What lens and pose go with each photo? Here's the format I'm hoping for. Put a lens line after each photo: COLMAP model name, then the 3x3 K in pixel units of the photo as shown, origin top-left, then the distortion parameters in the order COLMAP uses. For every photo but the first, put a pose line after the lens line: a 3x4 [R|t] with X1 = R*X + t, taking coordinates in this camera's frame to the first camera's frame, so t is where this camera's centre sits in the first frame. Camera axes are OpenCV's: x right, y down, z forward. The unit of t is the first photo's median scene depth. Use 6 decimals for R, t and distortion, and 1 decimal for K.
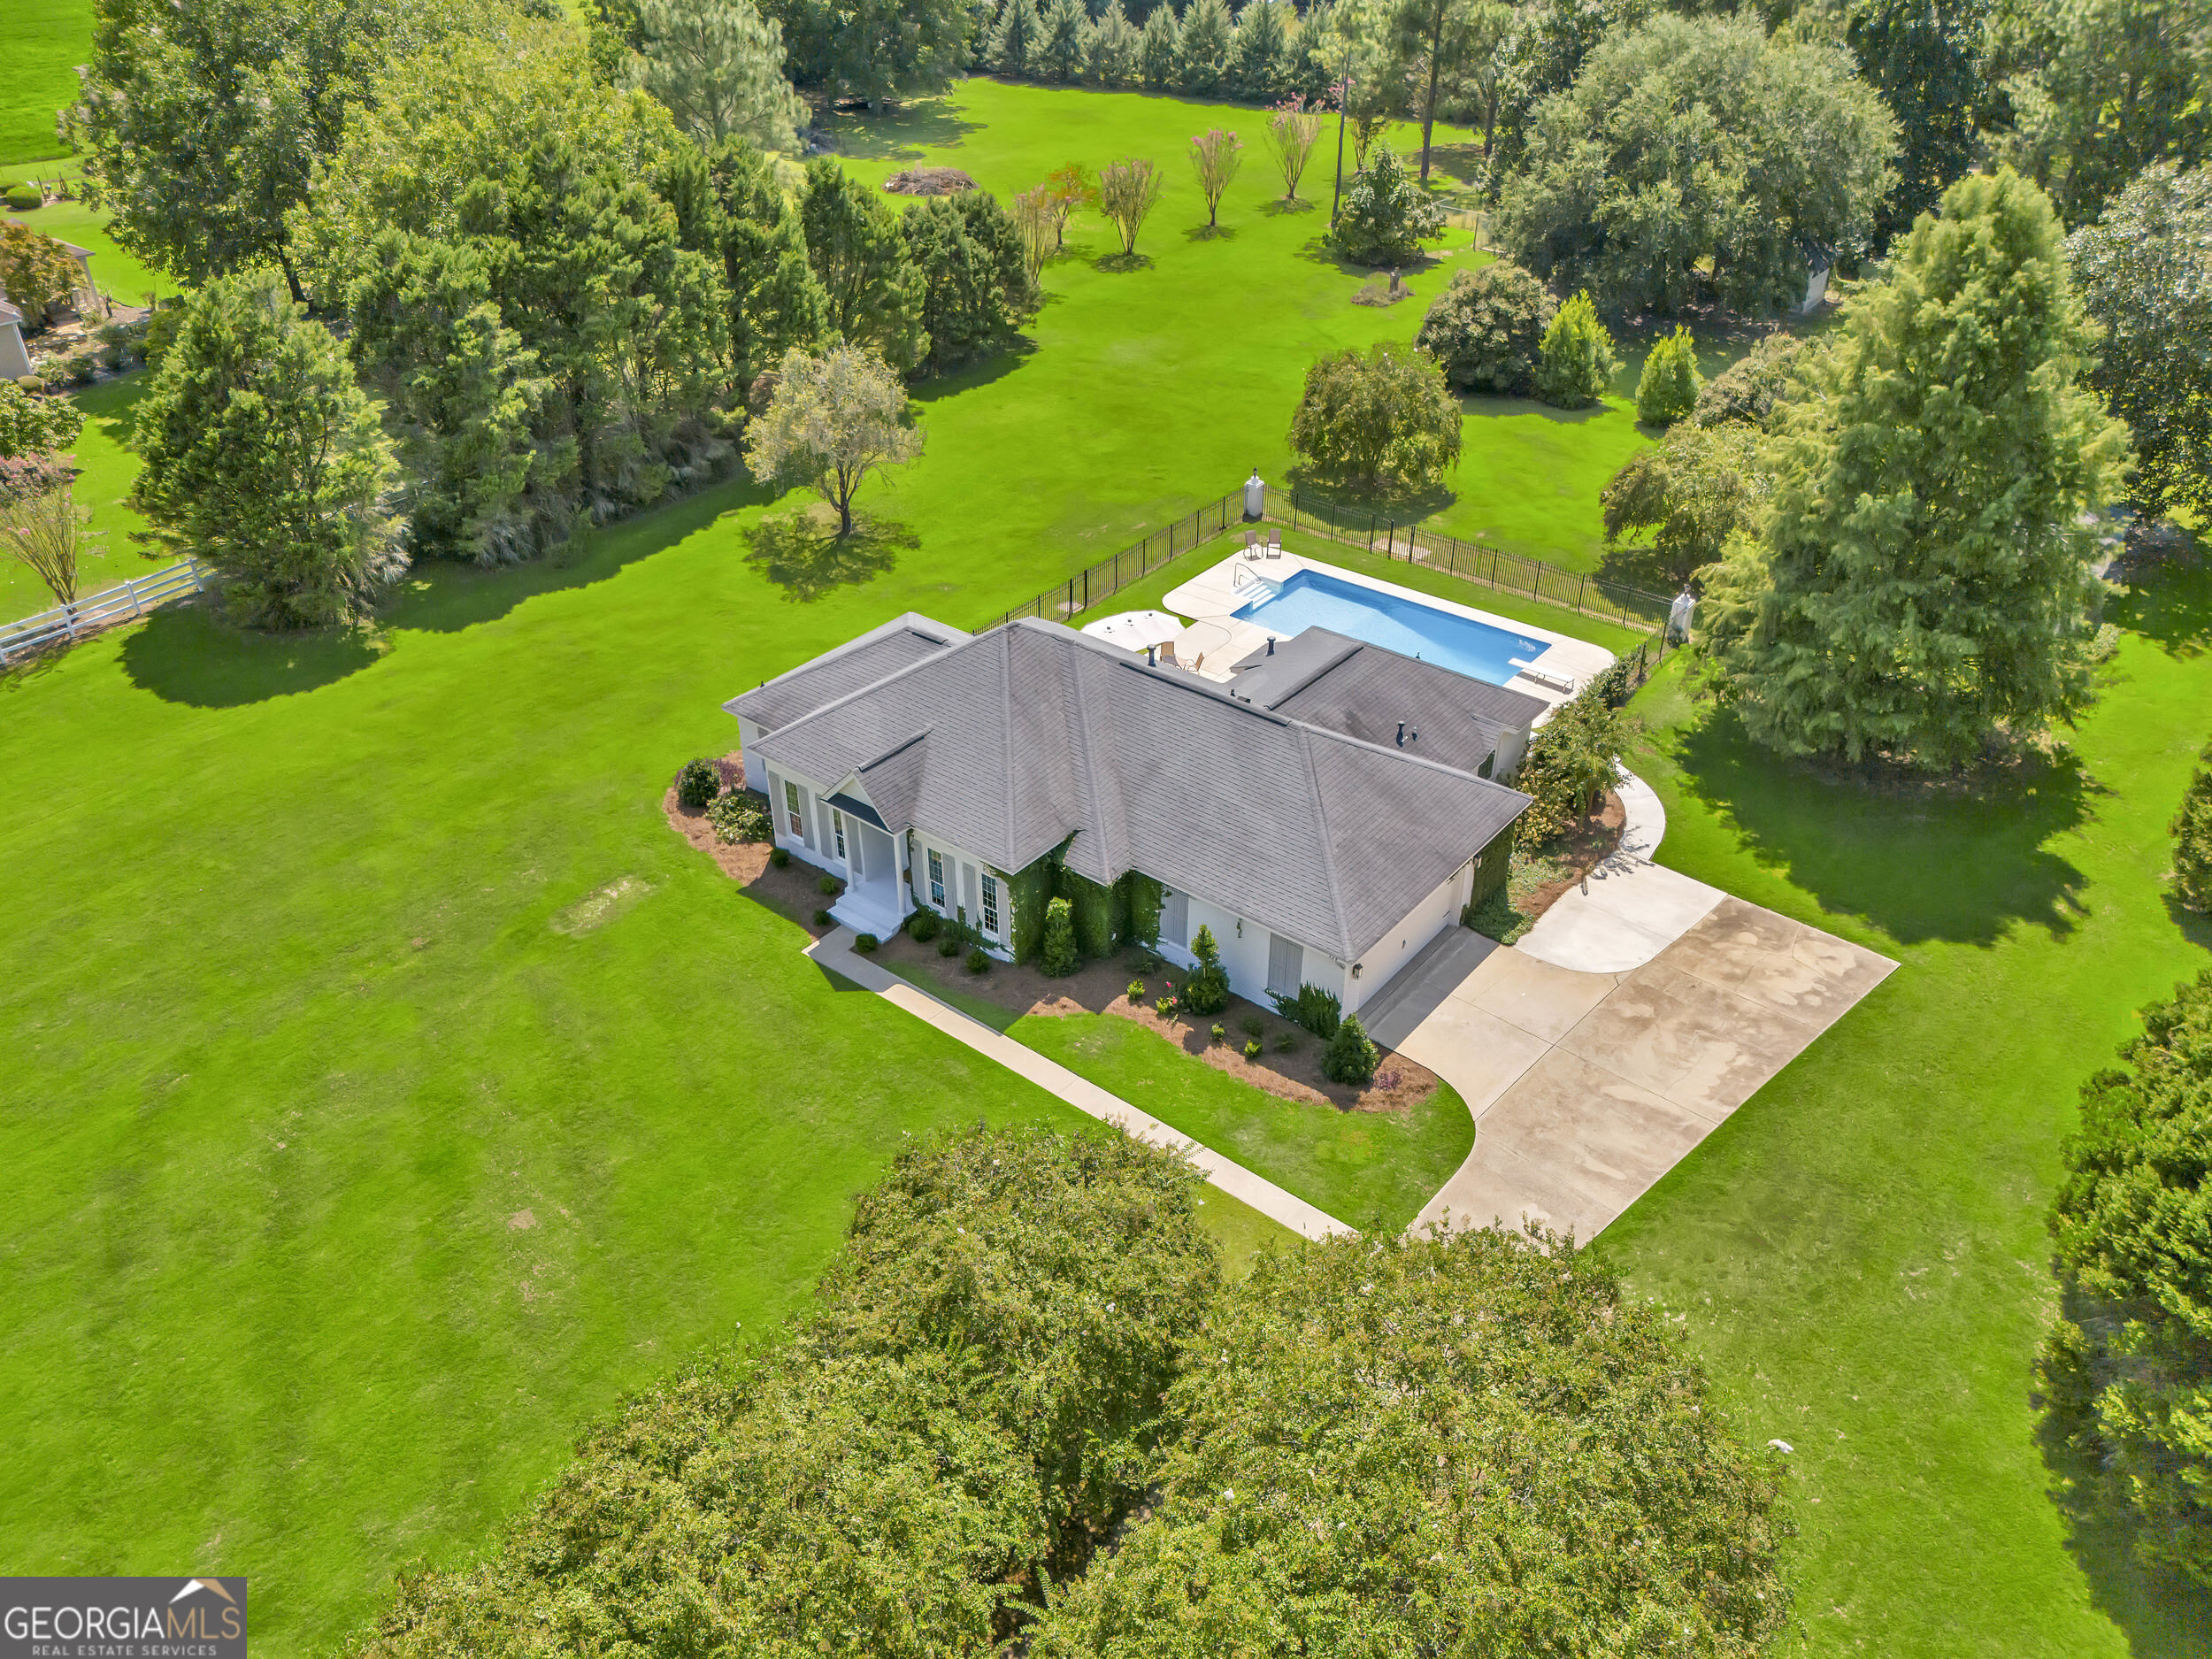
lens RADIAL K [[1696.8, 0, 1101.1], [0, 1696.8, 844.5], [0, 0, 1]] dist [0.050714, -0.035504]
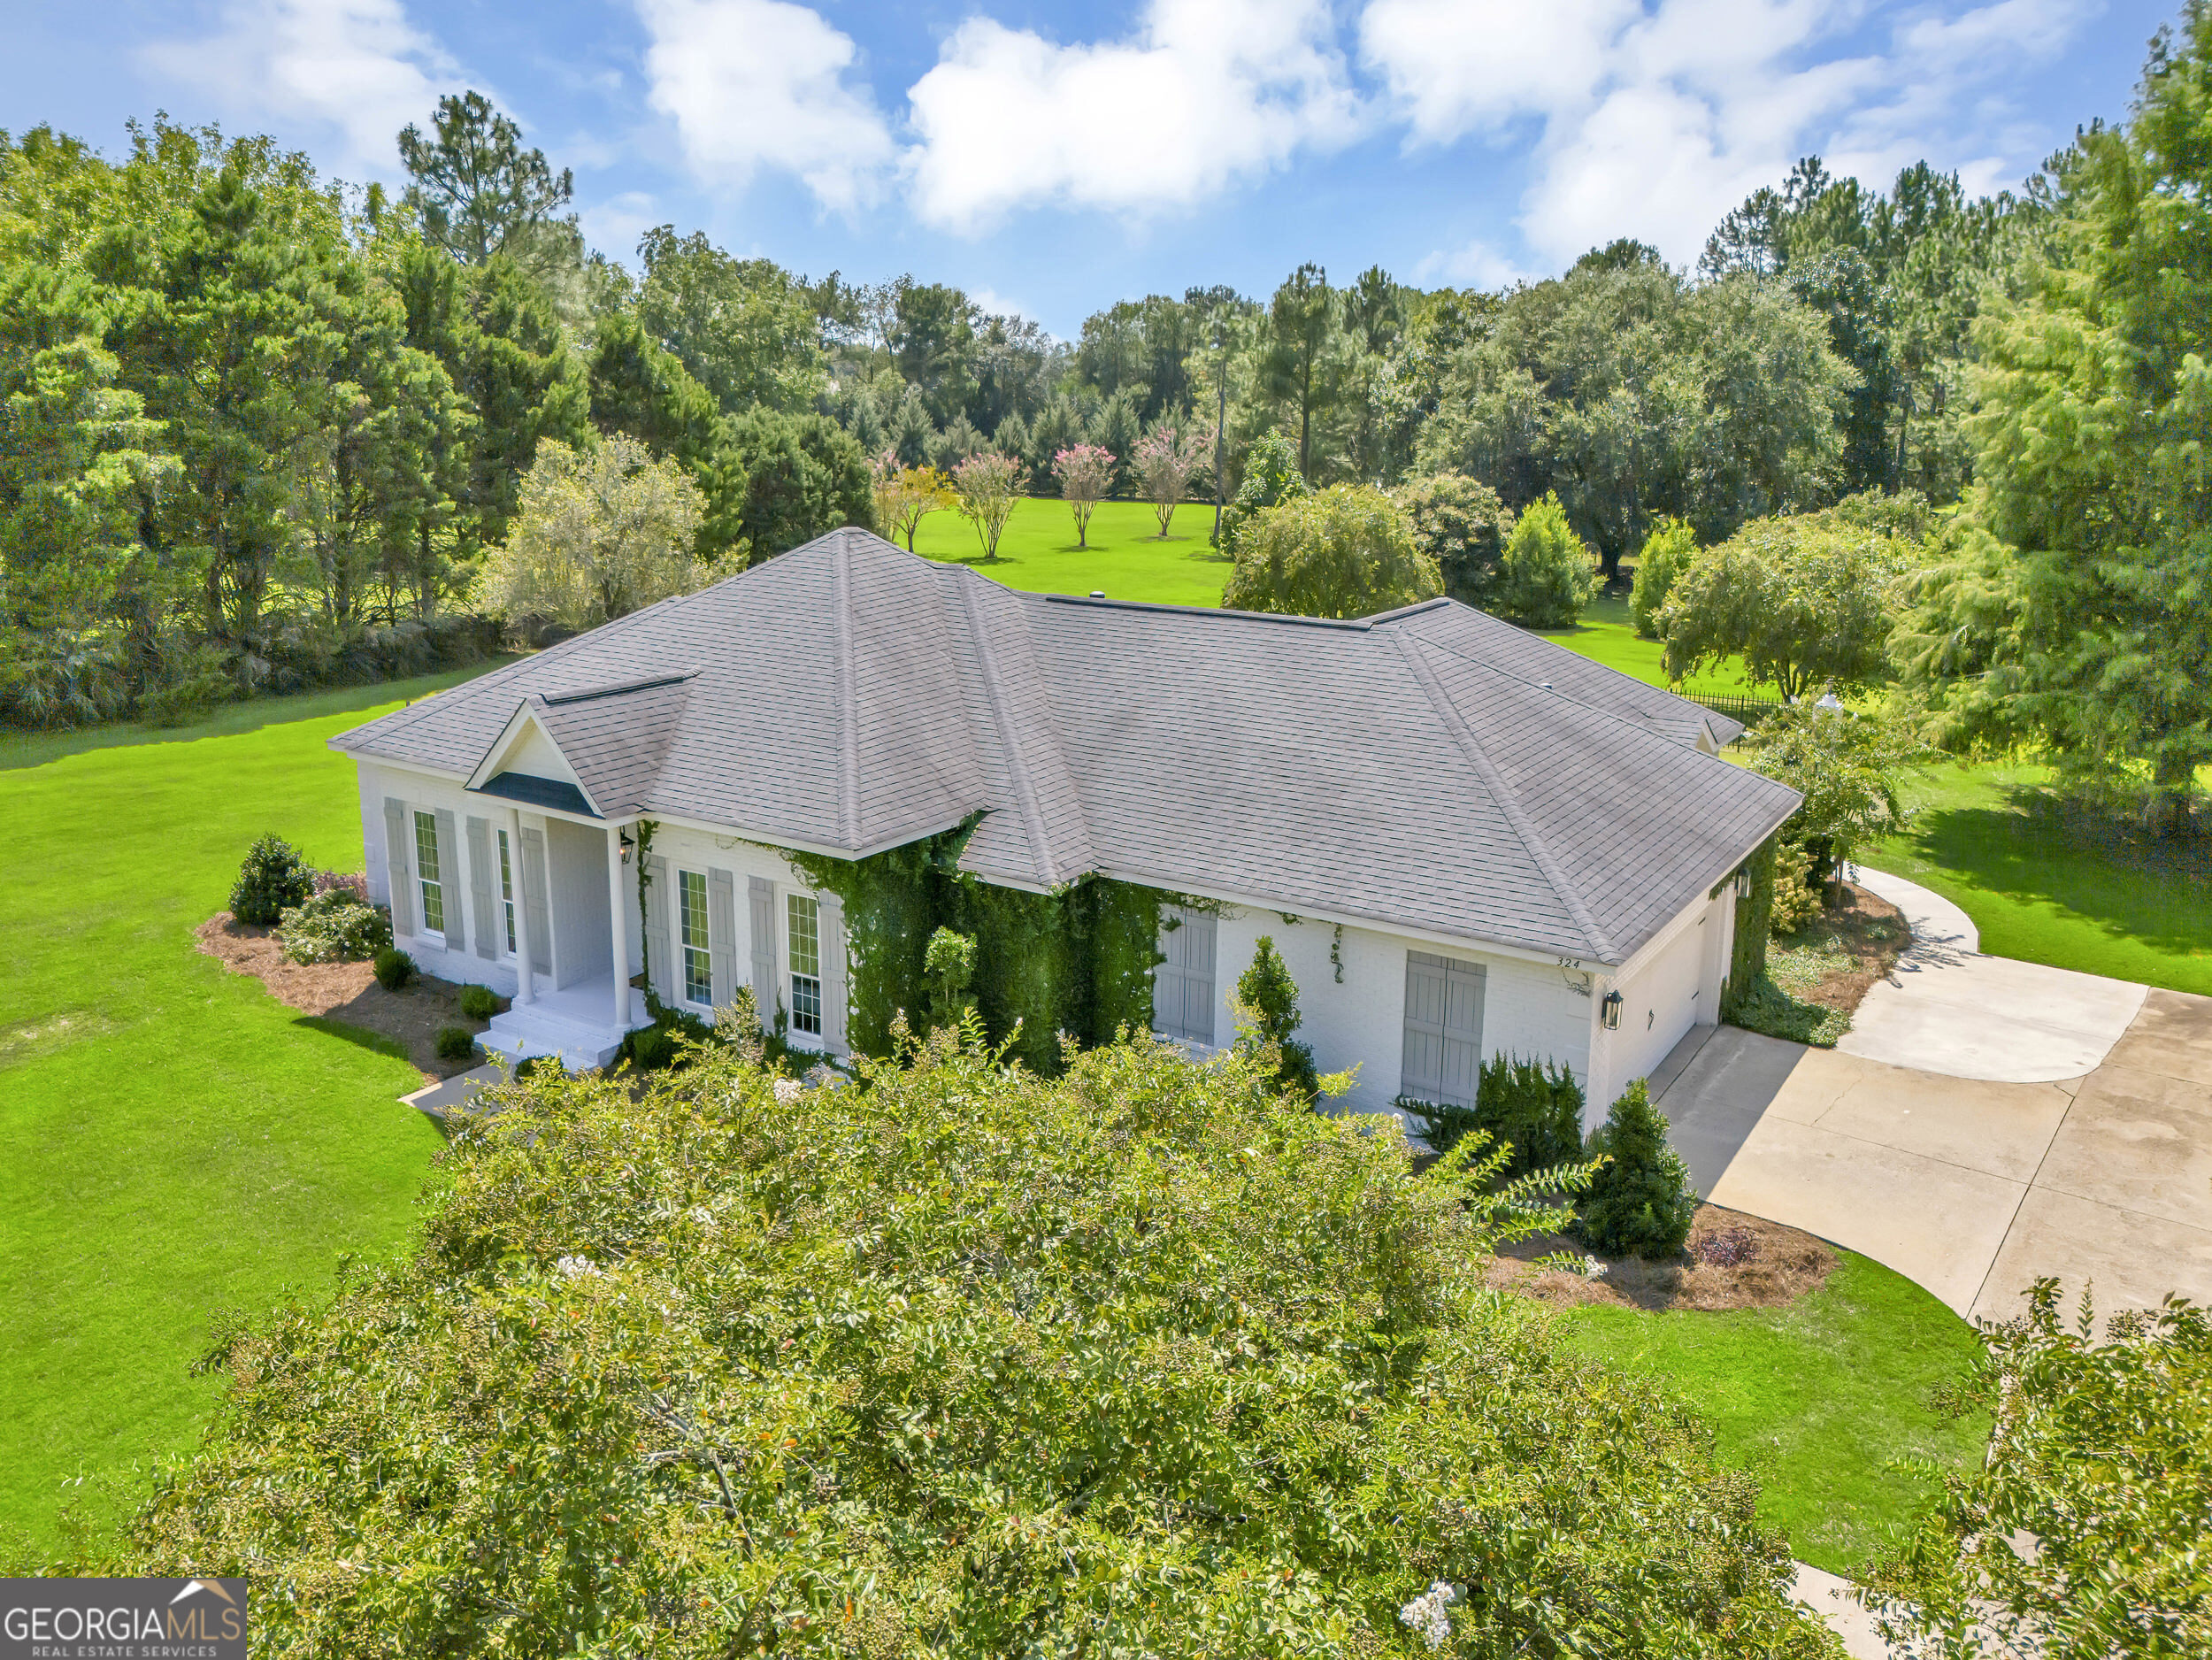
lens RADIAL K [[1713.1, 0, 1106.7], [0, 1713.1, 759.2], [0, 0, 1]] dist [0.040671, -0.005488]
pose [[0.995120, -0.009009, 0.098261, -0.019257], [0.043951, 0.932050, -0.359655, 0.112769], [-0.088344, 0.362218, 0.927897, 0.365283]]
